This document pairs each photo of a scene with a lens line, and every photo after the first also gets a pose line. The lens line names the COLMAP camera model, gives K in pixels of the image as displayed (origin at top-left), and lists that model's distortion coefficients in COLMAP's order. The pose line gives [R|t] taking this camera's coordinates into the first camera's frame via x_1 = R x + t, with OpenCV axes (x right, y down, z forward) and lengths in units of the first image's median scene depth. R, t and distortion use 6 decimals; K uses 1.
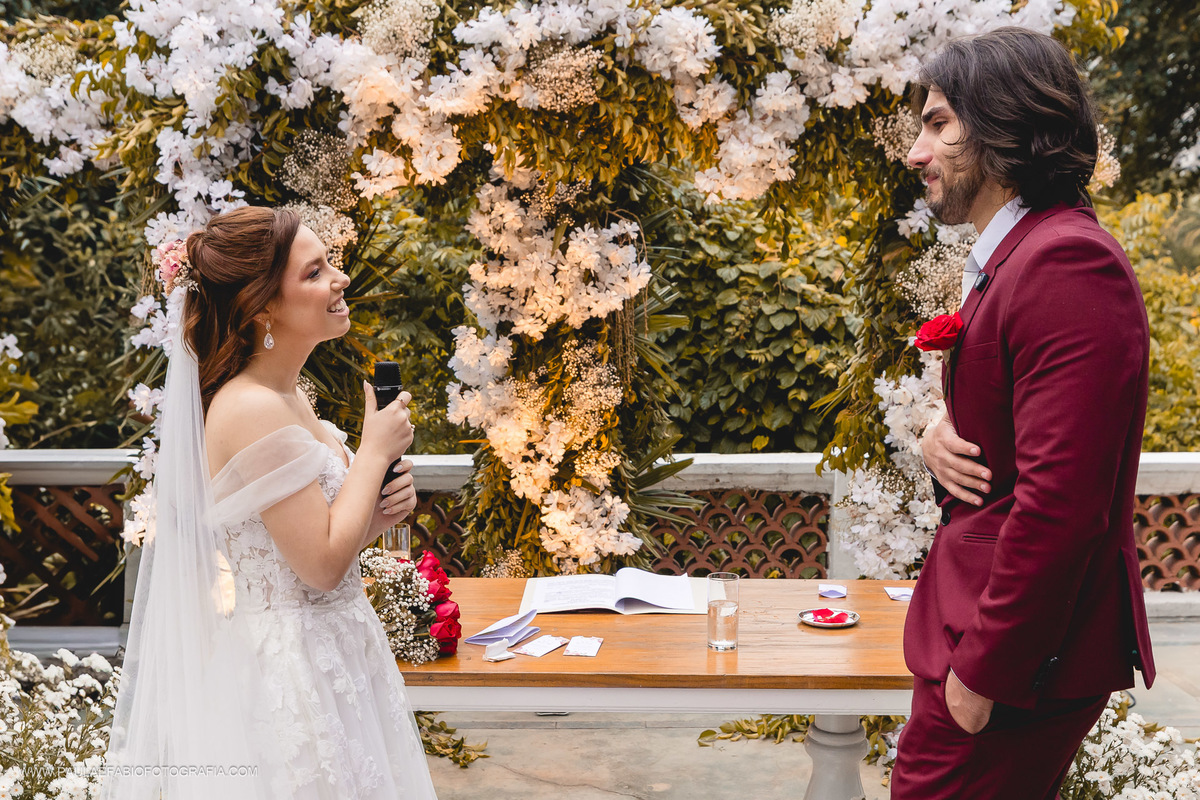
lens RADIAL K [[1439.9, 0, 602.1], [0, 1439.9, 466.0], [0, 0, 1]] dist [0.011110, 0.000000]
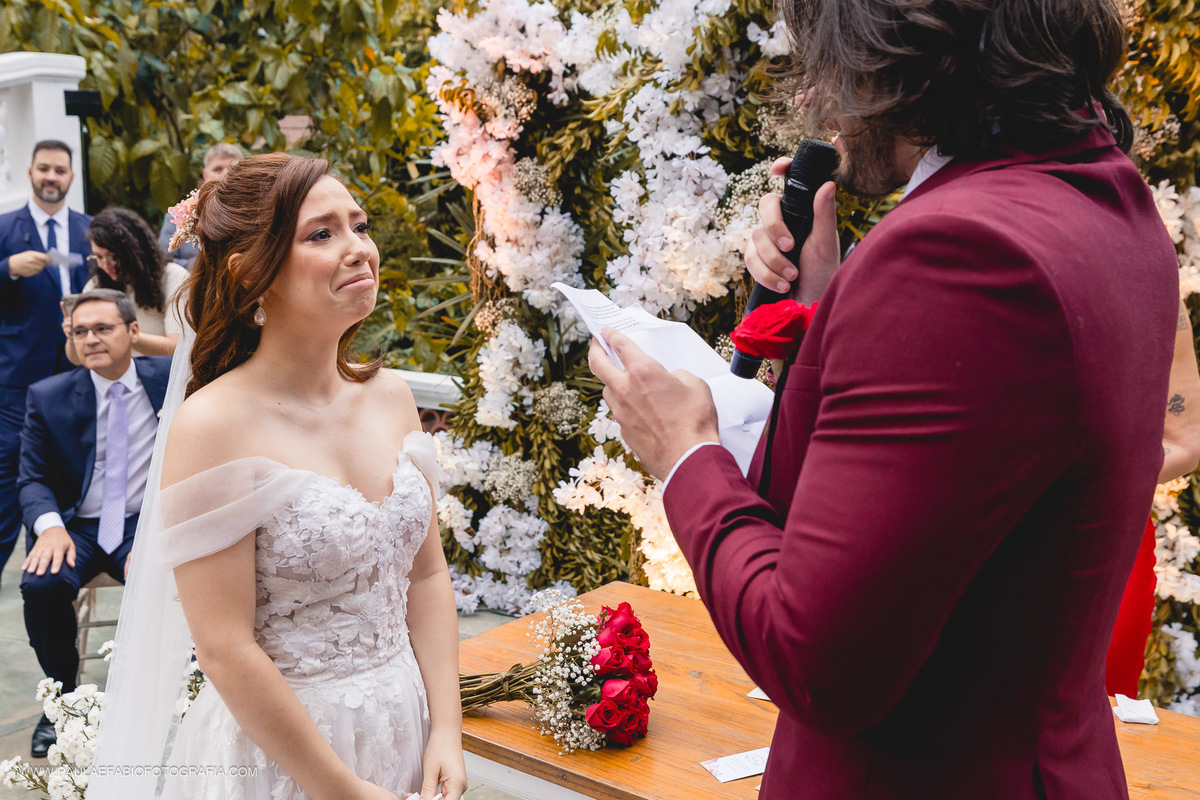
lens RADIAL K [[1297.5, 0, 509.2], [0, 1297.5, 375.0], [0, 0, 1]] dist [0.010863, 0.000000]
pose [[0.810610, 0.085655, -0.579288, 0.141044], [-0.095365, 0.995348, 0.013729, -0.043592], [0.577769, 0.044115, 0.815007, 0.247329]]
